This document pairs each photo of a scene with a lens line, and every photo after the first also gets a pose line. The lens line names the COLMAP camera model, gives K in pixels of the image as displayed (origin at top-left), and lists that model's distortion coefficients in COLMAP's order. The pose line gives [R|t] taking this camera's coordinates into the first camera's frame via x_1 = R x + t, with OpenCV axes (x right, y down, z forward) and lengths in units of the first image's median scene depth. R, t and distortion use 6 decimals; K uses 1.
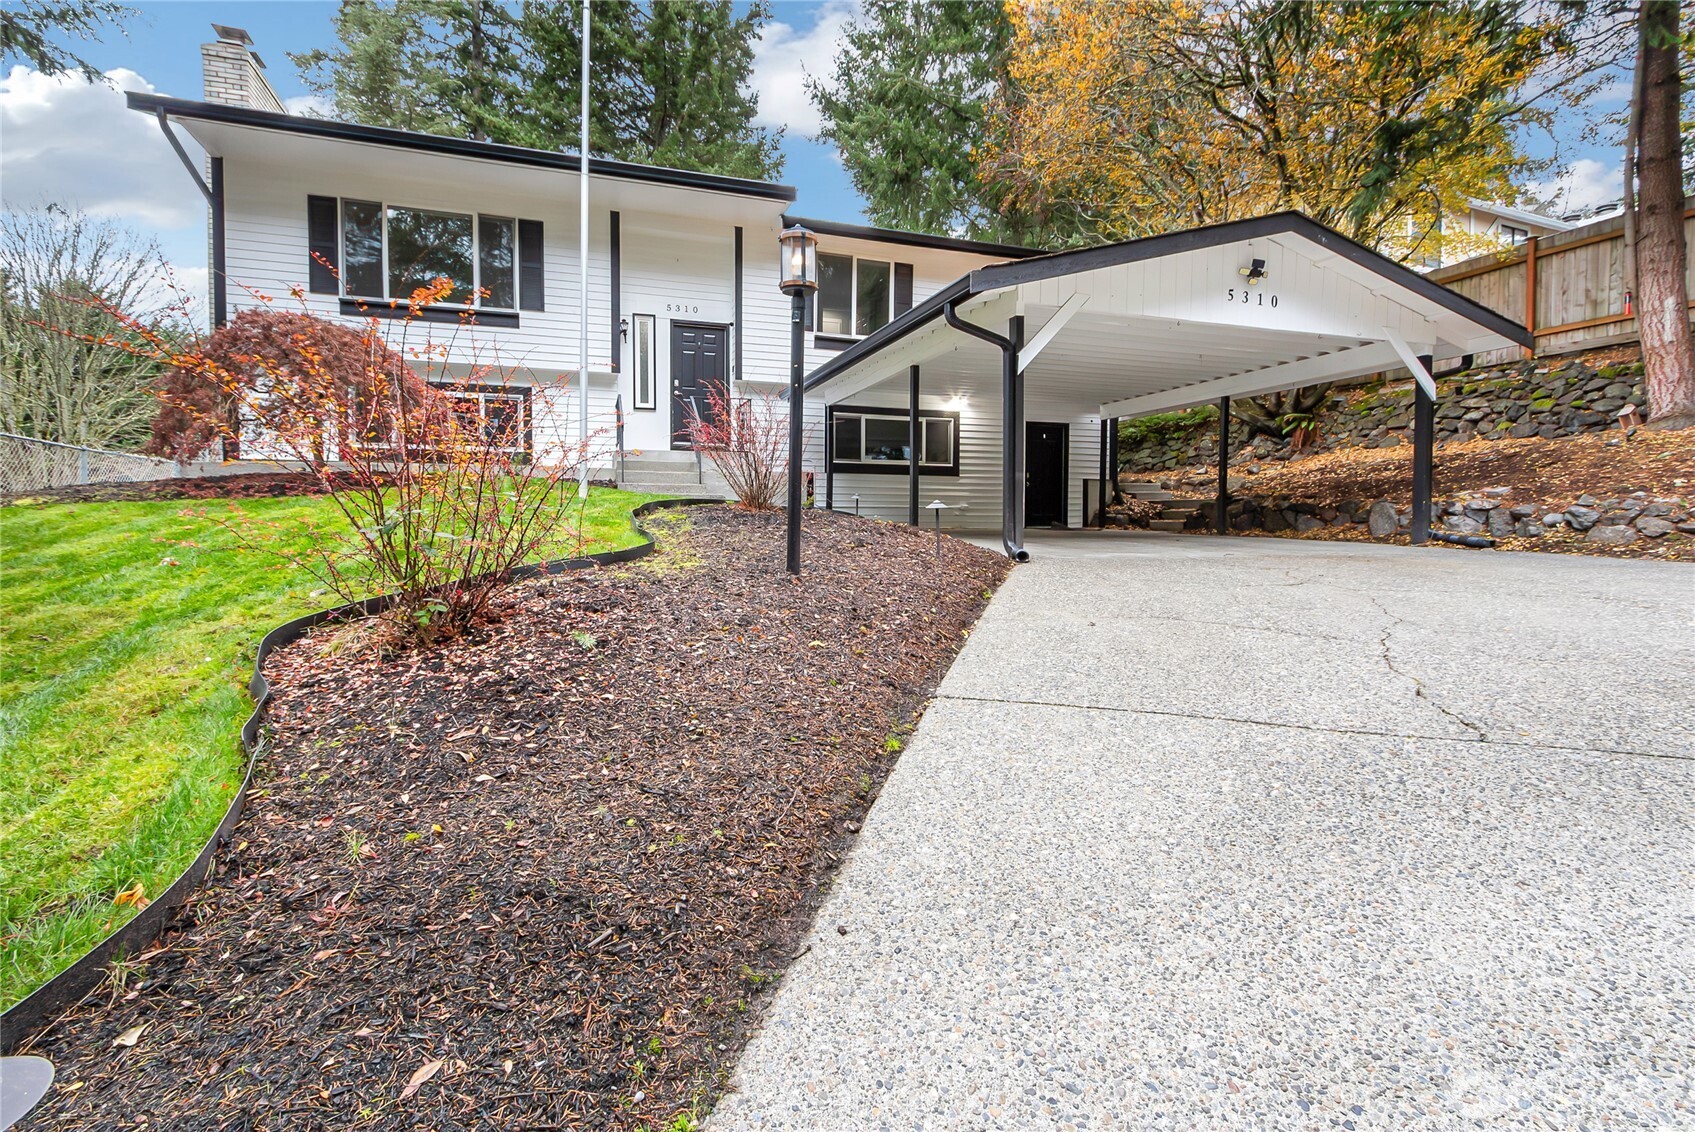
lens RADIAL K [[791.8, 0, 837.9], [0, 791.8, 559.7], [0, 0, 1]] dist [-0.001954, -0.001229]
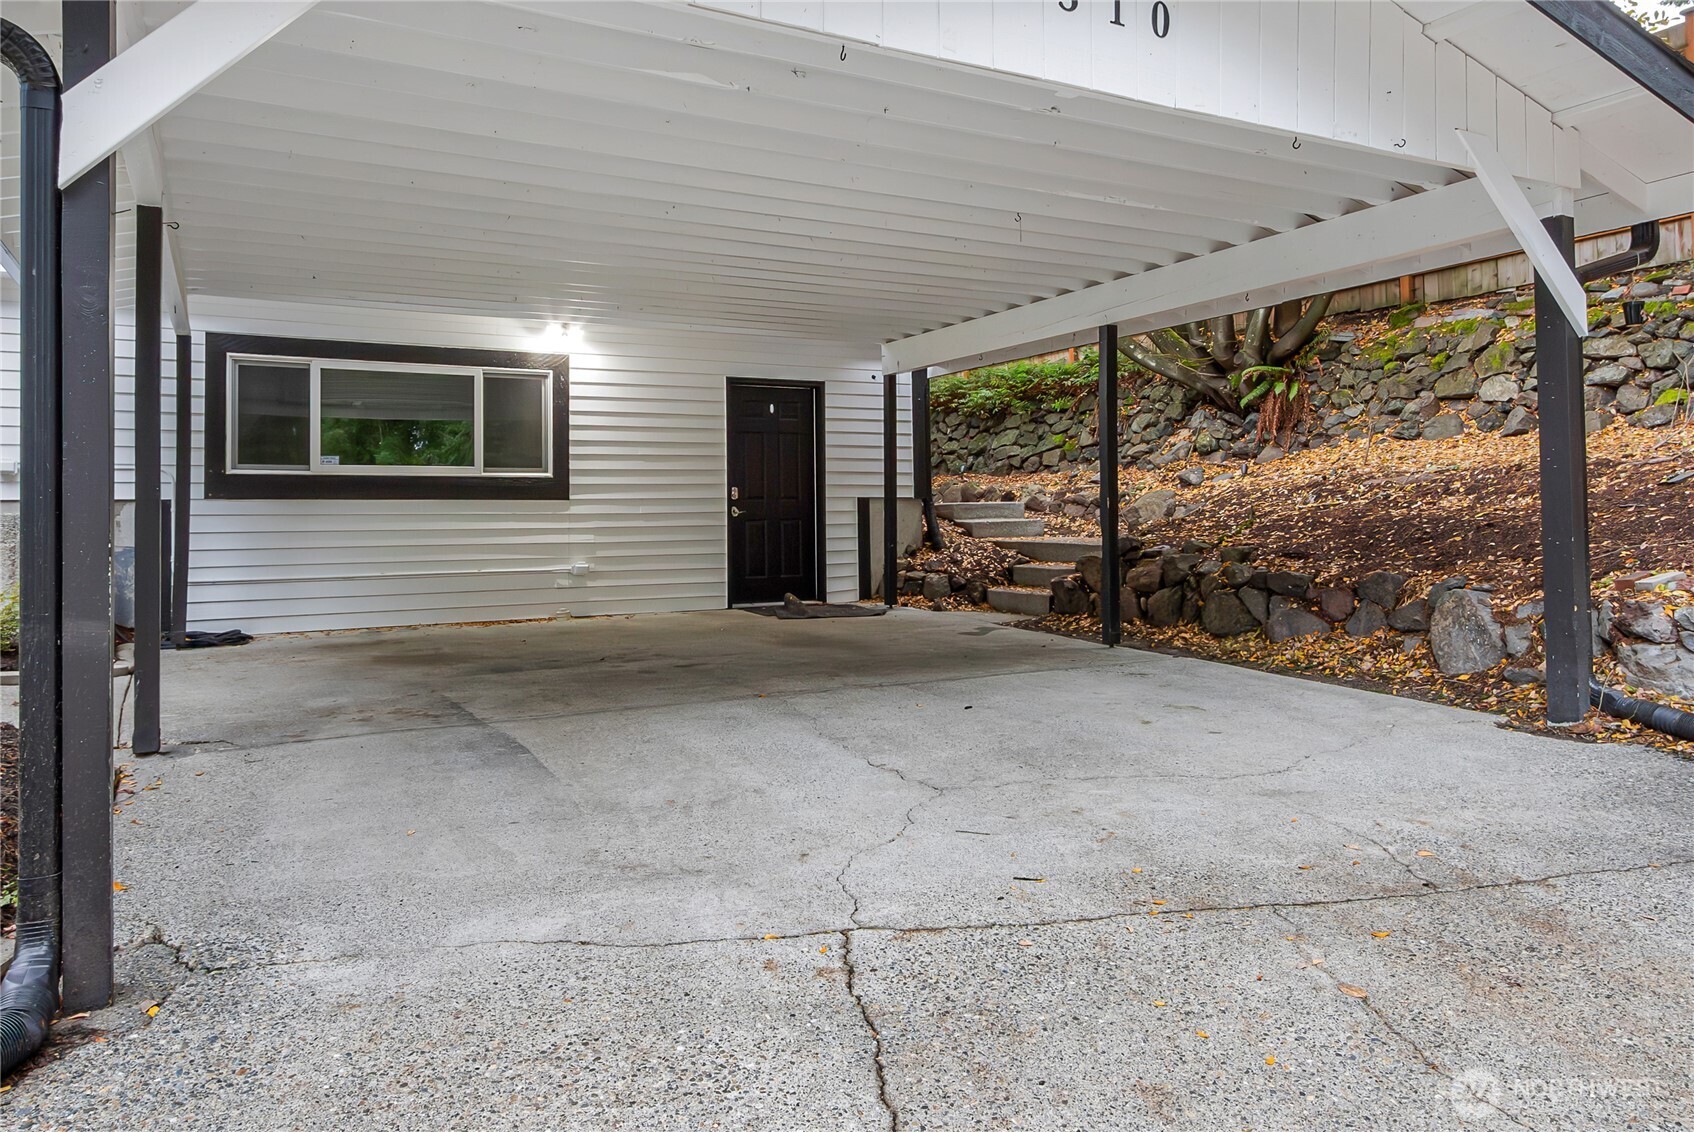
lens RADIAL K [[1188.0, 0, 865.1], [0, 1188.0, 509.8], [0, 0, 1]] dist [-0.007850, 0.005977]
pose [[0.983082, -0.012555, 0.182736, 0.208668], [0.022849, 0.998261, -0.054335, -0.063789], [-0.181736, 0.057591, 0.981659, 0.340723]]
